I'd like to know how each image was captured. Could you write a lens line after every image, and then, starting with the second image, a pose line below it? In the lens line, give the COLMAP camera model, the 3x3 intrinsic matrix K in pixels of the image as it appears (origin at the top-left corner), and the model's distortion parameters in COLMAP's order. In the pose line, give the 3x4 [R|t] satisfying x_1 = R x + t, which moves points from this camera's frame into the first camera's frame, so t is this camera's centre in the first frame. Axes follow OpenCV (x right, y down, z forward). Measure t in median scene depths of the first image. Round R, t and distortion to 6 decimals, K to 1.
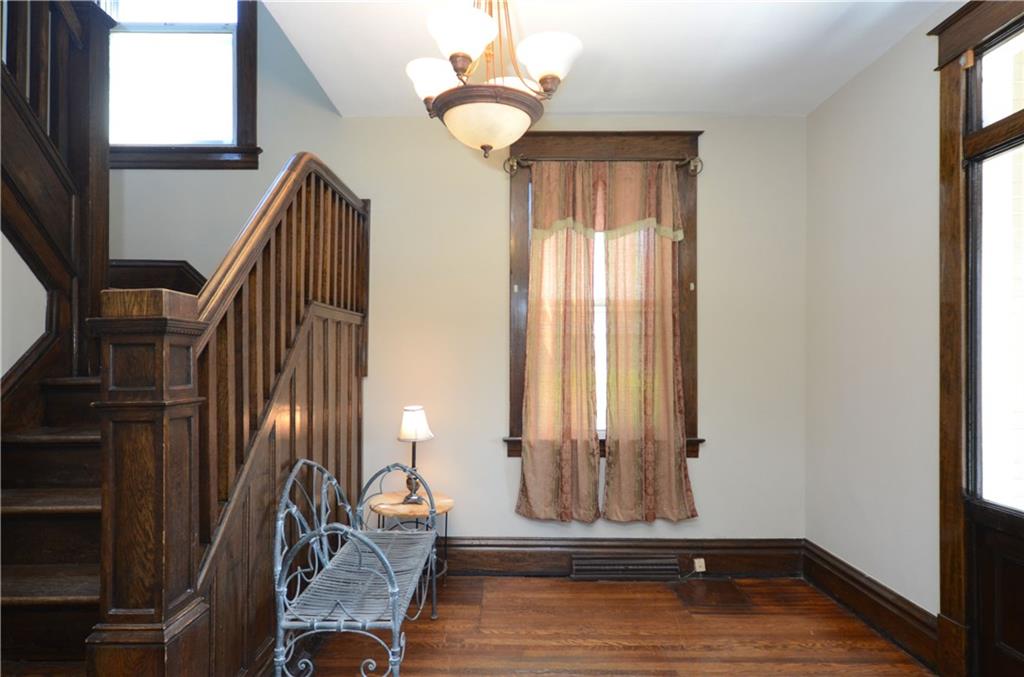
lens RADIAL K [[590.2, 0, 512.0], [0, 590.2, 358.9], [0, 0, 1]] dist [0.000225, 0.000578]
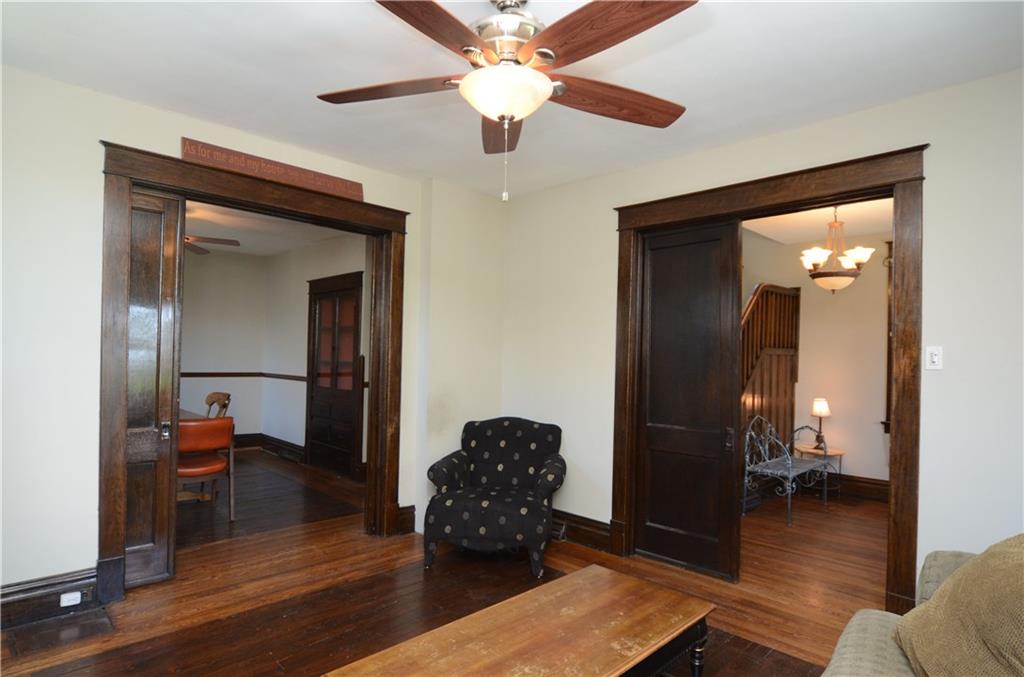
lens RADIAL K [[571.0, 0, 506.8], [0, 571.0, 349.7], [0, 0, 1]] dist [-0.017550, 0.001307]
pose [[0.697584, 0.005160, -0.716485, 0.410585], [-0.016137, 0.999834, -0.008511, -0.042539], [0.716322, 0.017499, 0.697551, -0.939817]]
